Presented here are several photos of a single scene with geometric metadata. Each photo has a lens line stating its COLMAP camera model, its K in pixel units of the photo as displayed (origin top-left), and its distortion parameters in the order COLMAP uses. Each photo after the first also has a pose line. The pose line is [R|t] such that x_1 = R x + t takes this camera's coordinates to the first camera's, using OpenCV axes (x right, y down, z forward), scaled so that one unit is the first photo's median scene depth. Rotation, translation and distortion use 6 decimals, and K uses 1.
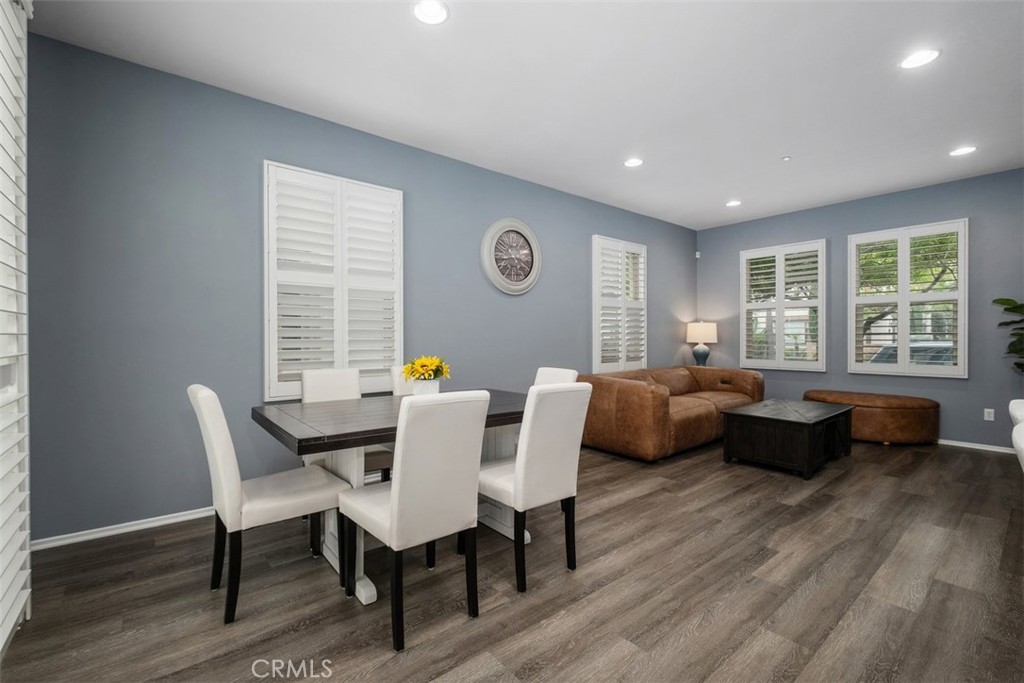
lens RADIAL K [[439.8, 0, 506.5], [0, 439.8, 344.1], [0, 0, 1]] dist [-0.001171, -0.004700]
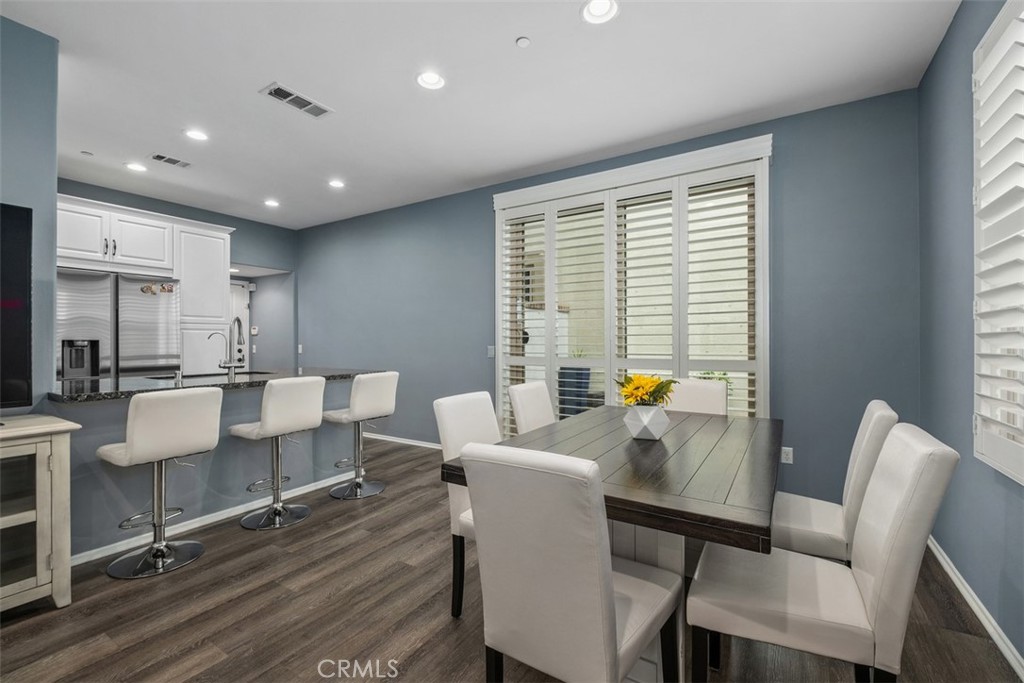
lens RADIAL K [[439.8, 0, 512.9], [0, 439.8, 340.4], [0, 0, 1]] dist [-0.001171, -0.004700]
pose [[-0.942640, 0.003372, -0.333794, 0.324541], [0.000829, 0.999970, 0.007763, -0.038107], [0.333810, 0.007042, -0.942614, 1.811830]]
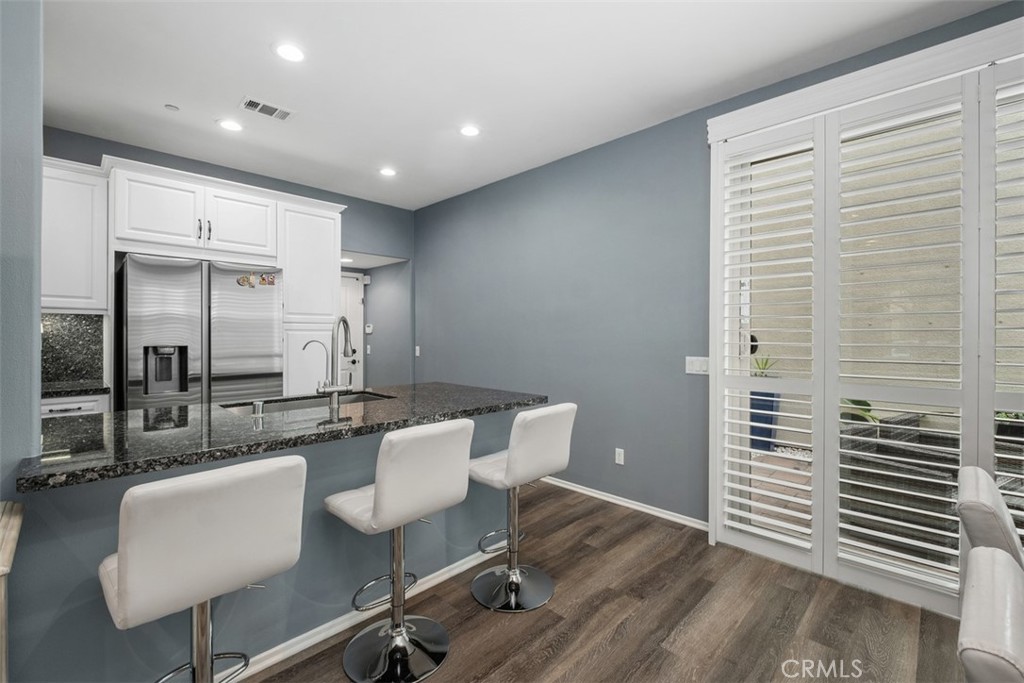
lens RADIAL K [[439.8, 0, 510.7], [0, 439.8, 336.9], [0, 0, 1]] dist [-0.001171, -0.004700]
pose [[-0.993203, 0.000803, -0.116396, 0.444554], [-0.000950, 0.999887, 0.014998, -0.075982], [0.116395, 0.015006, -0.993090, 1.132101]]
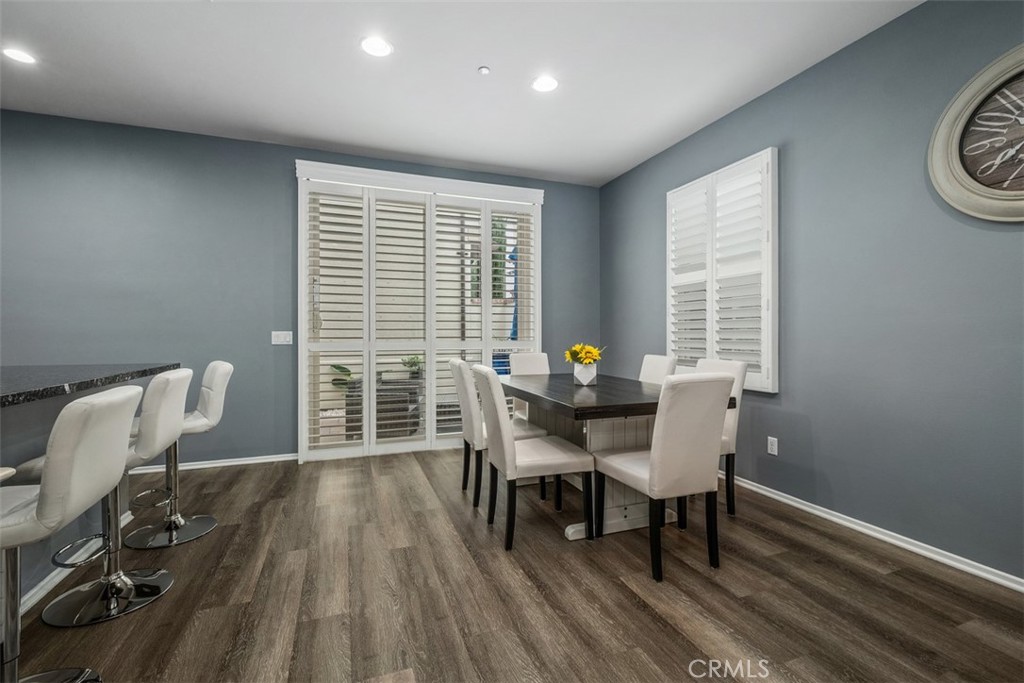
lens RADIAL K [[439.8, 0, 513.0], [0, 439.8, 335.2], [0, 0, 1]] dist [-0.001171, -0.004700]
pose [[-0.305501, 0.003113, -0.952187, 1.111326], [-0.009268, 0.999938, 0.006243, -0.001374], [0.952147, 0.010732, -0.305453, 1.296020]]
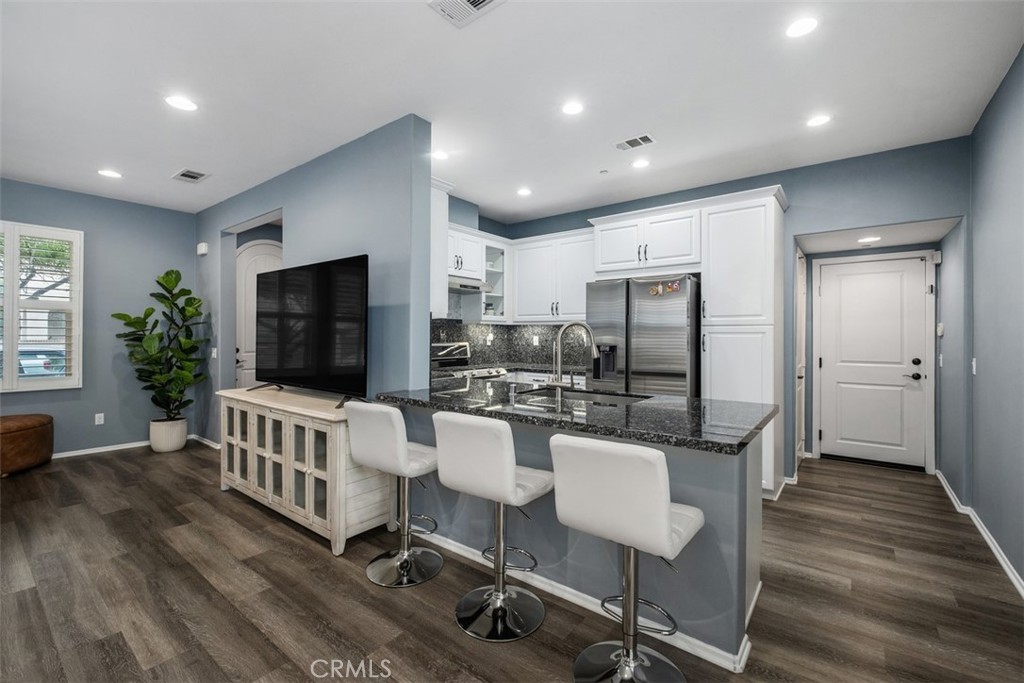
lens RADIAL K [[439.8, 0, 510.4], [0, 439.8, 332.9], [0, 0, 1]] dist [-0.001171, -0.004700]
pose [[-0.226417, 0.007543, 0.974001, -0.348626], [0.007313, 0.999955, -0.006044, -0.072466], [-0.974003, 0.005754, -0.226462, 0.507501]]
